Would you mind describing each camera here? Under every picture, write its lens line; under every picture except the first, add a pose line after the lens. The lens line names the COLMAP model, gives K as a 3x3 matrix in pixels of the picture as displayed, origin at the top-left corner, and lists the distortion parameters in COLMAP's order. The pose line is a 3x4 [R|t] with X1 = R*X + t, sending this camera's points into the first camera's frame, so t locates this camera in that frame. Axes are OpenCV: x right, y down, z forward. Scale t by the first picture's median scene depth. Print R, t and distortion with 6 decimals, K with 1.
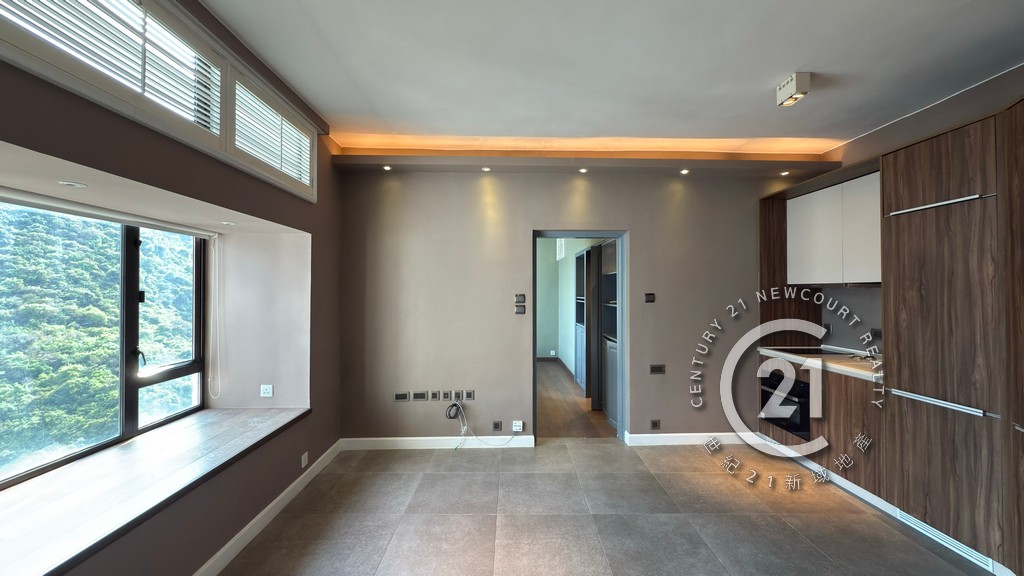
lens RADIAL K [[409.4, 0, 512.0], [0, 409.4, 288.0], [0, 0, 1]] dist [0.000614, 0.000082]
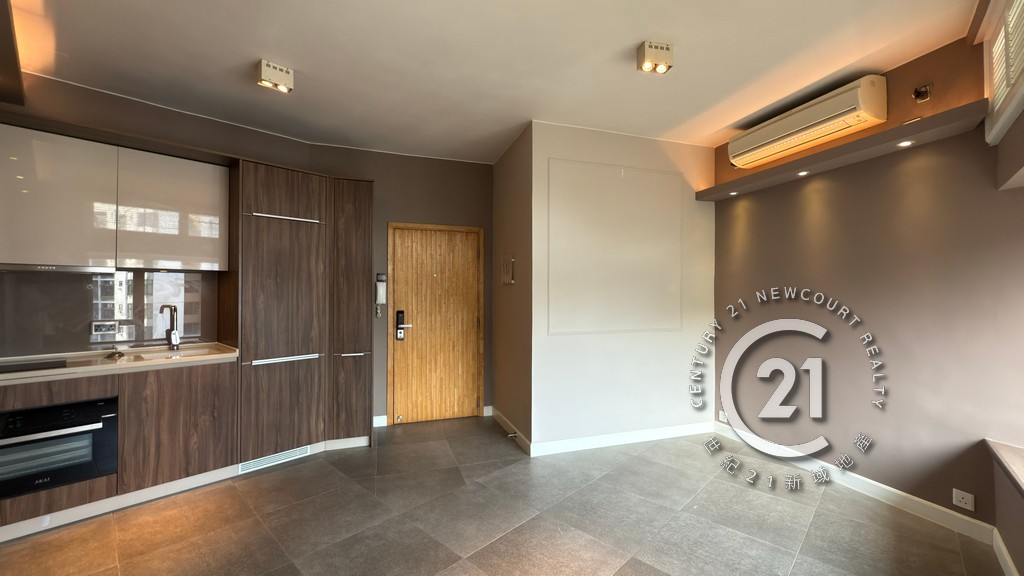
lens RADIAL K [[409.4, 0, 512.0], [0, 409.4, 288.0], [0, 0, 1]] dist [0.000614, 0.000082]
pose [[-0.726748, 0.013358, 0.686775, -0.451435], [-0.001692, 0.999773, -0.021235, 0.060597], [-0.686902, -0.016595, -0.726560, 1.402340]]
